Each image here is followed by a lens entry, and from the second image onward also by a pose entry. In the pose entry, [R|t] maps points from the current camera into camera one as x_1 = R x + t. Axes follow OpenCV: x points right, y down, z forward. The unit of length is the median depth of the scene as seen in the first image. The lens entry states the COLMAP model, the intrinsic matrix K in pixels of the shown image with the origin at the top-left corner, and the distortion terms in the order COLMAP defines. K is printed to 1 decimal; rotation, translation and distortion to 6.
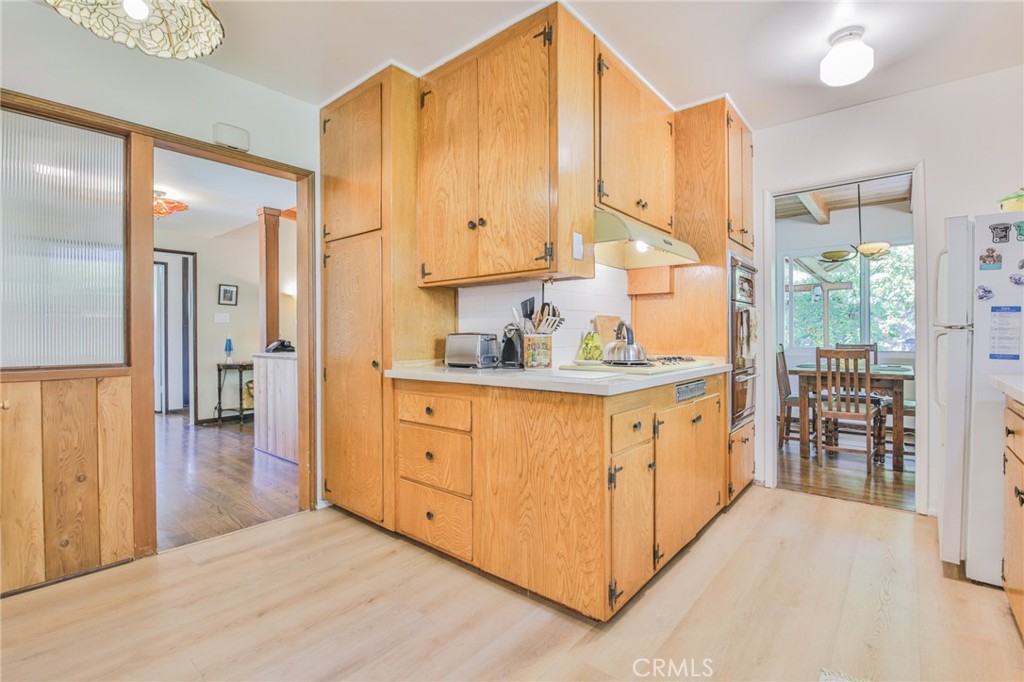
lens RADIAL K [[468.9, 0, 512.8], [0, 468.9, 335.0], [0, 0, 1]] dist [-0.003230, -0.008979]
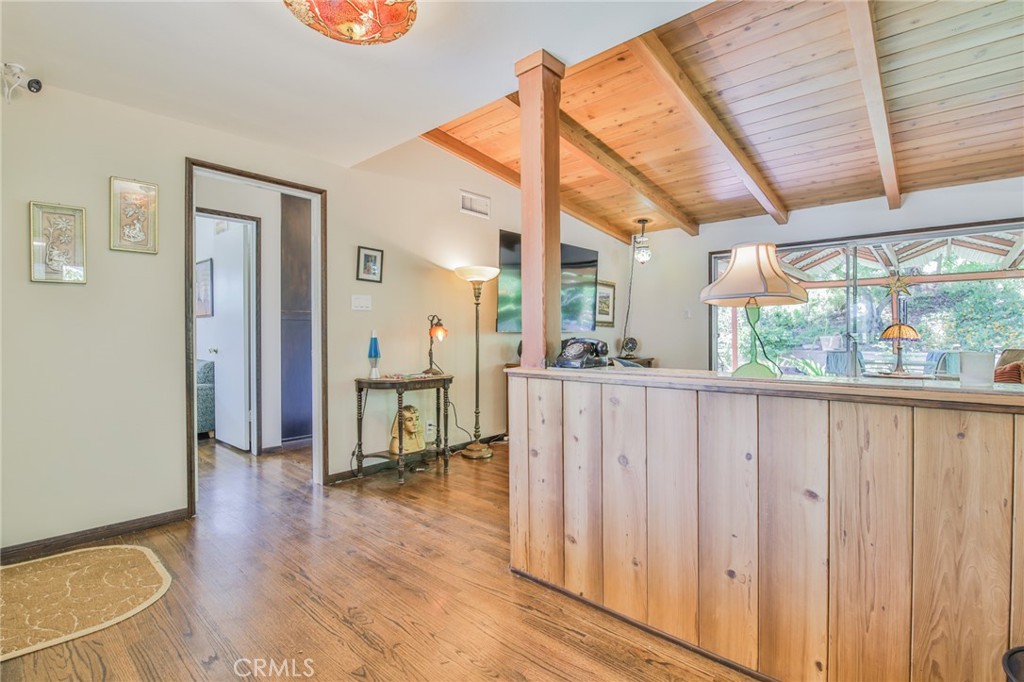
lens RADIAL K [[468.9, 0, 512.8], [0, 468.9, 335.0], [0, 0, 1]] dist [-0.003230, -0.008979]
pose [[0.999607, 0.003366, -0.027819, -0.413919], [-0.003273, 0.999989, 0.003398, 0.002599], [0.027830, -0.003306, 0.999607, 0.405869]]
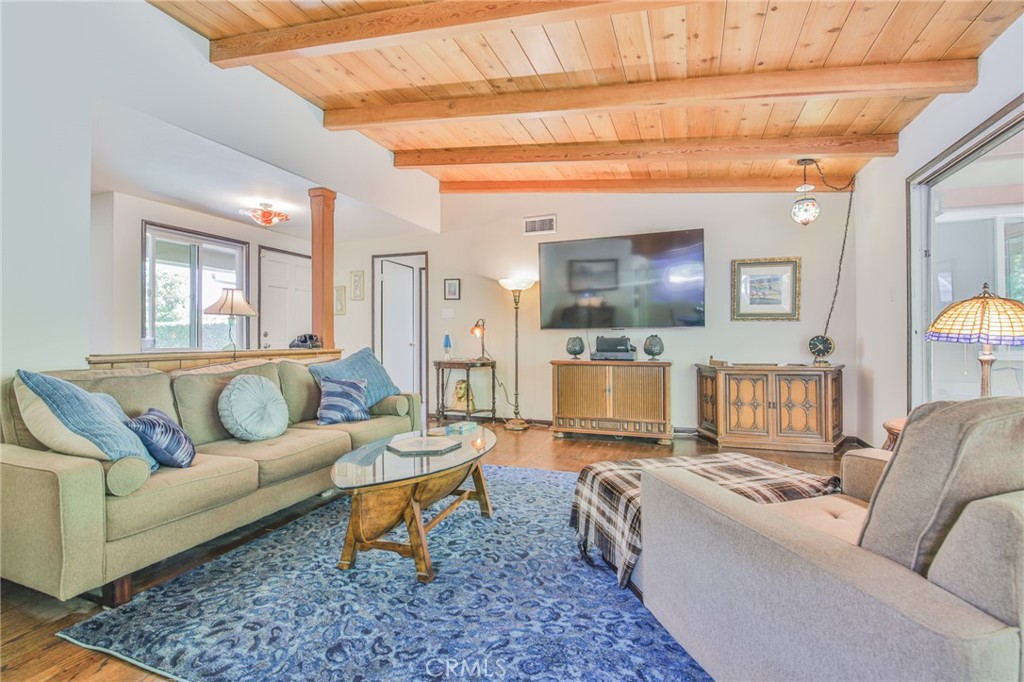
lens RADIAL K [[468.9, 0, 512.8], [0, 468.9, 335.0], [0, 0, 1]] dist [-0.003230, -0.008979]
pose [[0.327703, 0.003654, -0.944774, 0.353526], [0.002889, 0.999984, 0.004869, 0.005108], [0.944776, -0.004325, 0.327688, 0.813366]]
